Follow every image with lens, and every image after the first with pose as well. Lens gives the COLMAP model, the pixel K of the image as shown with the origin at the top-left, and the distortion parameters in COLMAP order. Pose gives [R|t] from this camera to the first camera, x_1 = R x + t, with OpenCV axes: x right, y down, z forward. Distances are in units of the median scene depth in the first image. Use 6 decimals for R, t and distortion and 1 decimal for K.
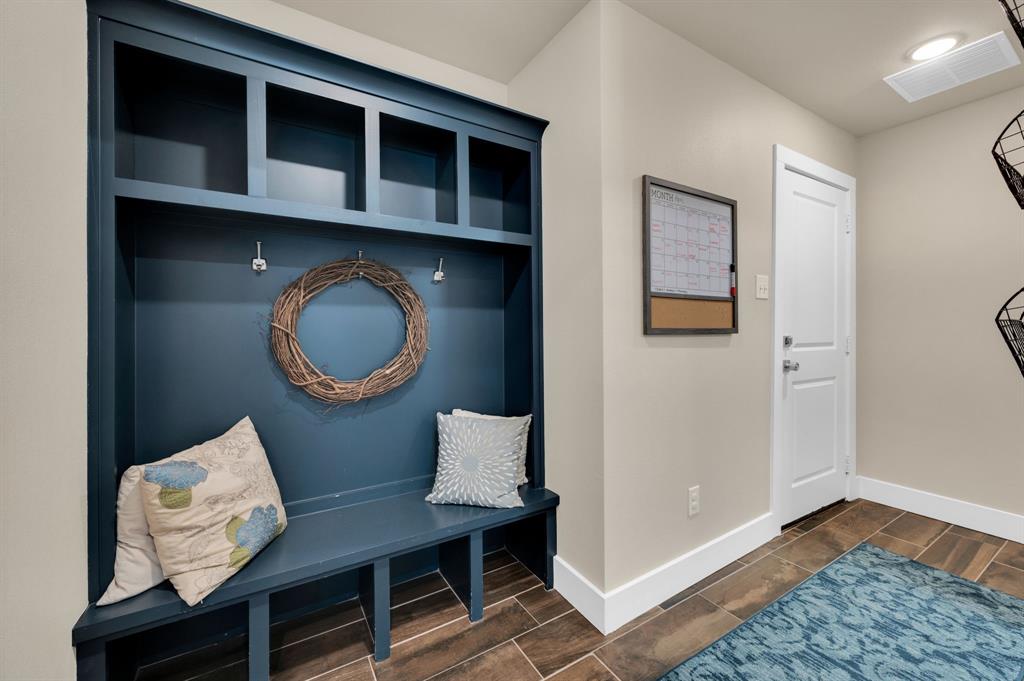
lens RADIAL K [[407.3, 0, 509.7], [0, 407.3, 333.8], [0, 0, 1]] dist [-0.001688, -0.000102]
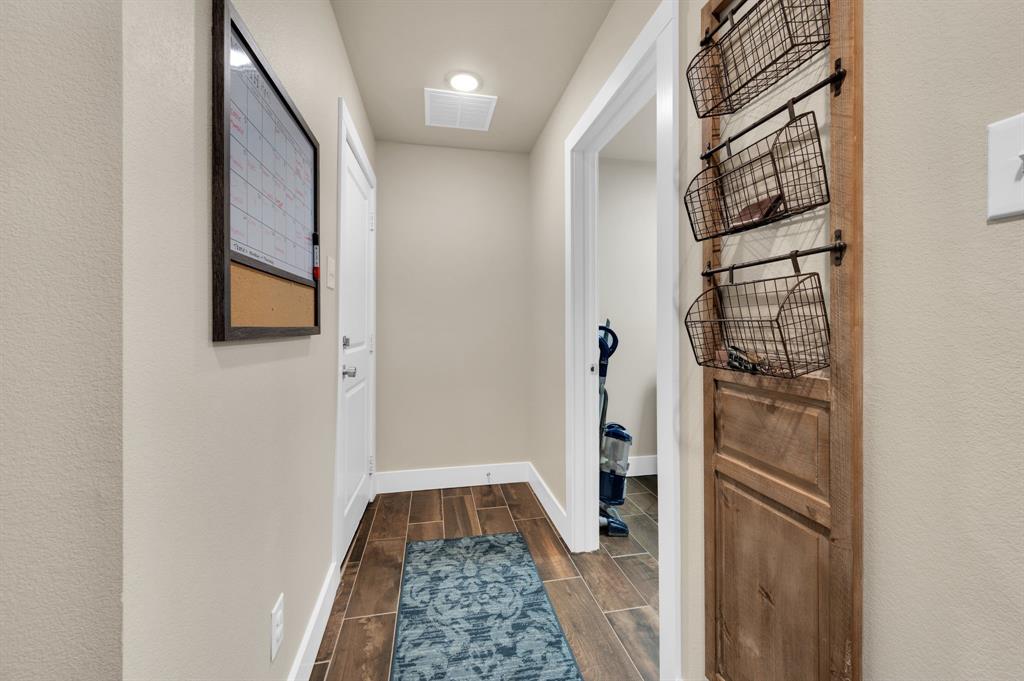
lens RADIAL K [[407.3, 0, 517.0], [0, 407.3, 323.7], [0, 0, 1]] dist [-0.001688, -0.000102]
pose [[0.323225, 0.008846, 0.946281, 0.013073], [0.005999, 0.999917, -0.011396, -0.009799], [-0.946303, 0.009360, 0.323145, 0.477812]]
